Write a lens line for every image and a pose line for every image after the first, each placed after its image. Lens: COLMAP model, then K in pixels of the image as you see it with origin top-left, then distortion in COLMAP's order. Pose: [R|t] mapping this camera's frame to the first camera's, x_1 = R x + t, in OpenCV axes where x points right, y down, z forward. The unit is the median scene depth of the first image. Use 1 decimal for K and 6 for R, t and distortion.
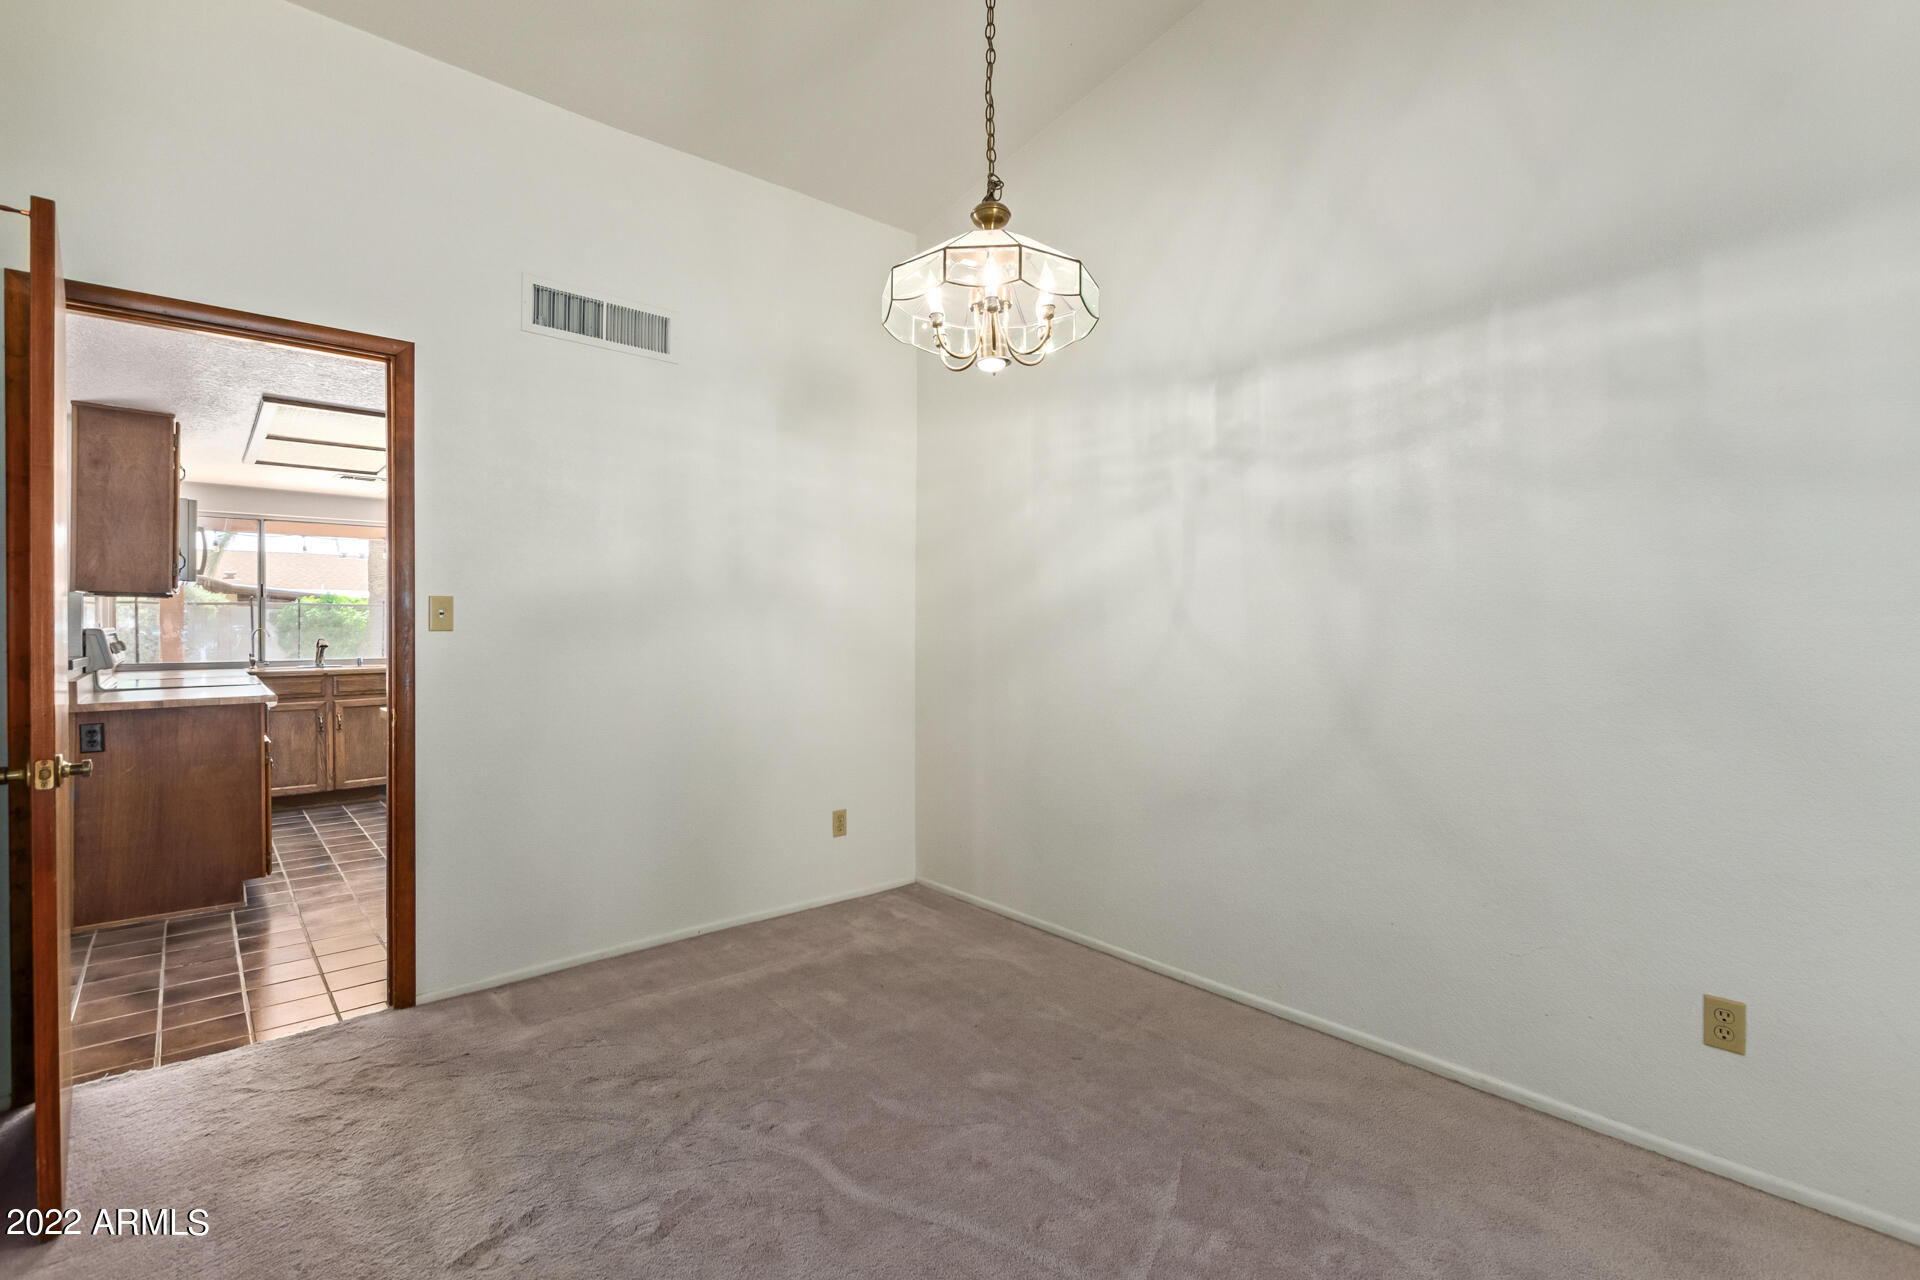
lens RADIAL K [[874.8, 0, 998.4], [0, 874.8, 619.4], [0, 0, 1]] dist [0.020295, -0.000096]
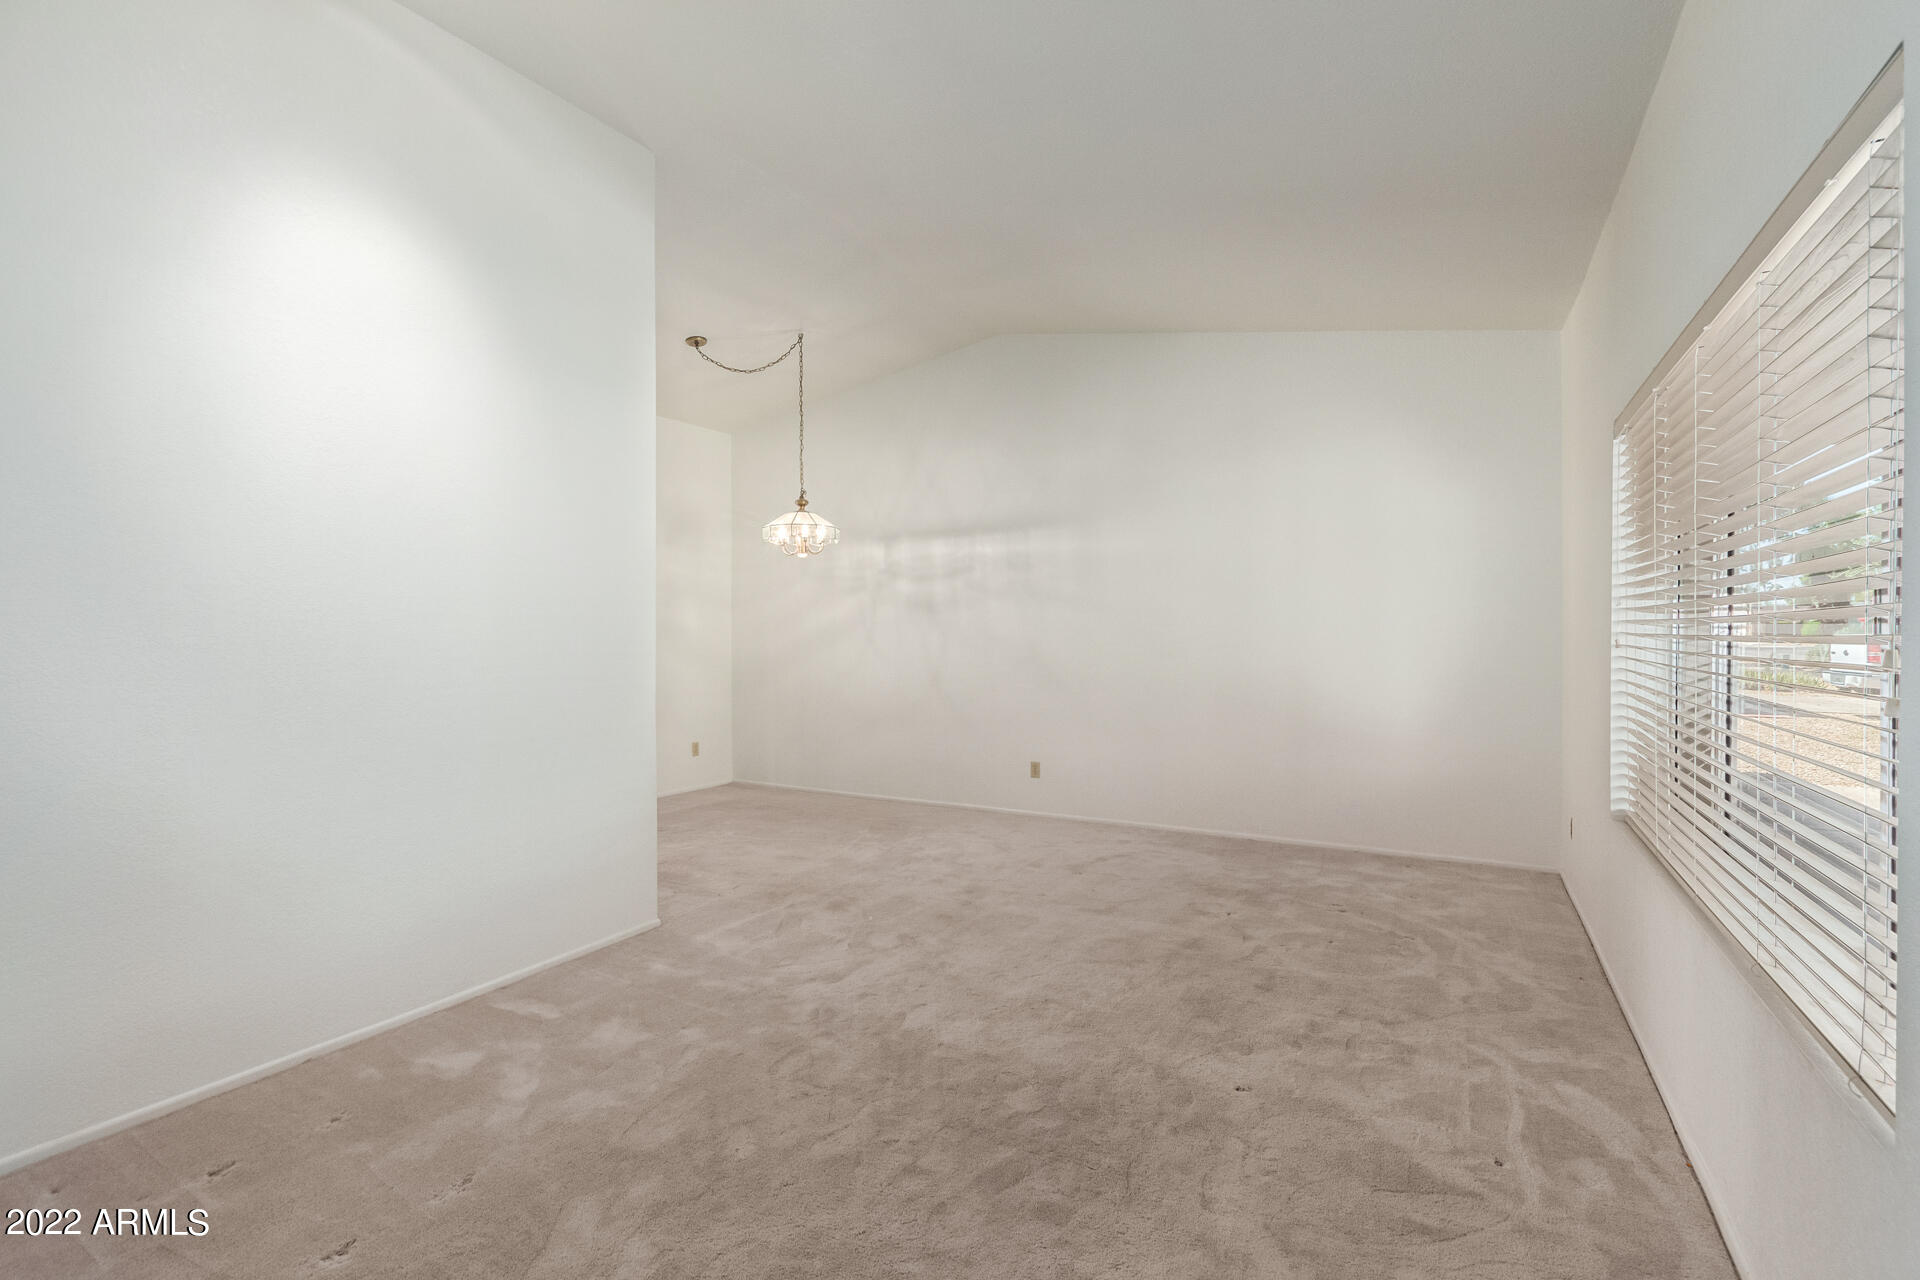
lens RADIAL K [[874.8, 0, 964.8], [0, 874.8, 640.6], [0, 0, 1]] dist [0.020295, -0.000096]
pose [[0.954434, -0.004450, 0.298388, -0.272717], [0.003386, 0.999986, 0.004083, -0.017090], [-0.298402, -0.002887, 0.954436, -1.445943]]
